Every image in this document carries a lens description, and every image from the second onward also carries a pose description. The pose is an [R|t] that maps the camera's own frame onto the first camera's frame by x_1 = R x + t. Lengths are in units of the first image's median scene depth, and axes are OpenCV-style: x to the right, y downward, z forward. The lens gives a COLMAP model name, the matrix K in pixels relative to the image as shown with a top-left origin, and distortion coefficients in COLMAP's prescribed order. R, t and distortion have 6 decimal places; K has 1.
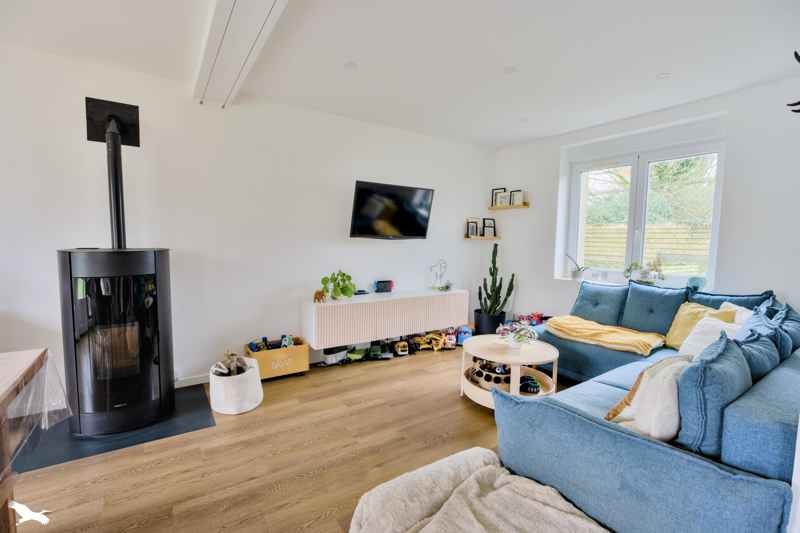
lens RADIAL K [[357.8, 0, 400.0], [0, 357.8, 266.5], [0, 0, 1]] dist [-0.016048, 0.000040]
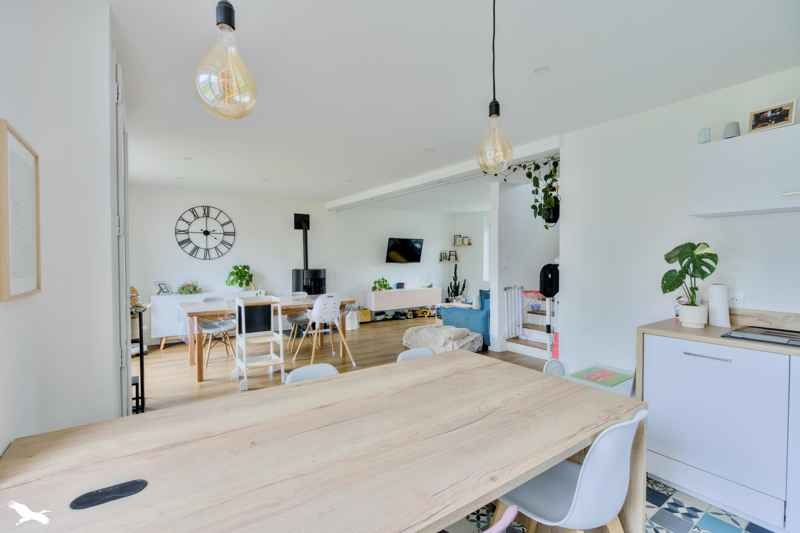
lens RADIAL K [[365.5, 0, 400.0], [0, 365.5, 266.5], [0, 0, 1]] dist [-0.016945, -0.000057]
pose [[0.999631, -0.017045, 0.021156, -0.087347], [0.018173, 0.998357, -0.054335, 0.057751], [-0.020195, 0.054700, 0.998299, -1.093638]]
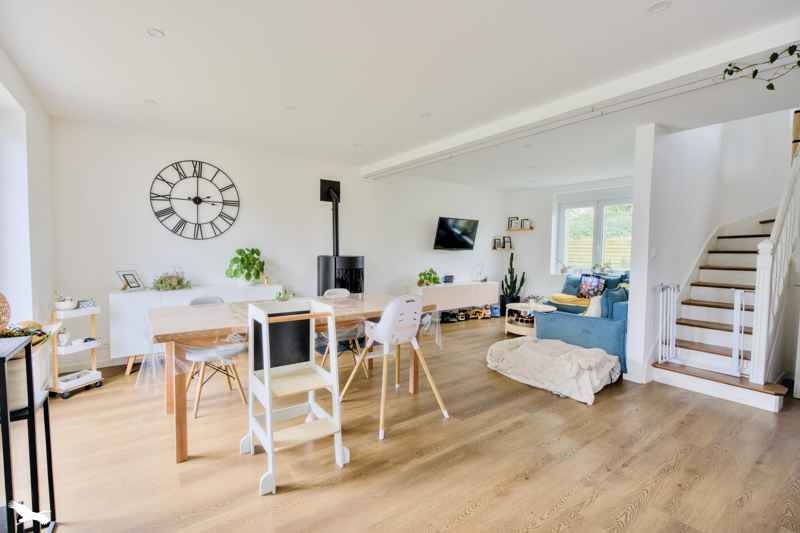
lens RADIAL K [[357.8, 0, 400.0], [0, 357.8, 266.5], [0, 0, 1]] dist [-0.016048, 0.000040]
pose [[0.999220, -0.004556, 0.039220, -0.320856], [0.005671, 0.999582, -0.028365, 0.041497], [-0.039075, 0.028565, 0.998828, -0.607360]]
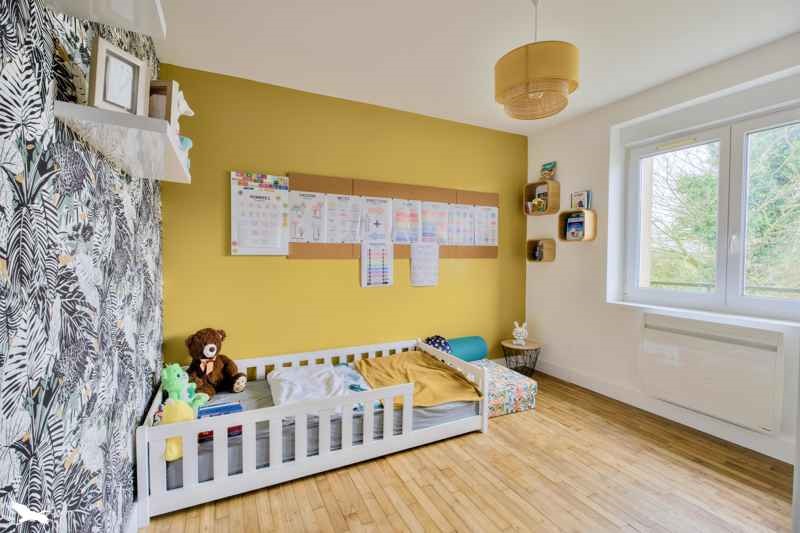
lens RADIAL K [[357.8, 0, 400.0], [0, 357.8, 266.5], [0, 0, 1]] dist [-0.016048, 0.000040]
pose [[0.992511, -0.002281, -0.122131, 0.110881], [-0.002438, 0.999257, -0.038474, -0.014808], [0.122128, 0.038484, 0.991768, 0.236787]]
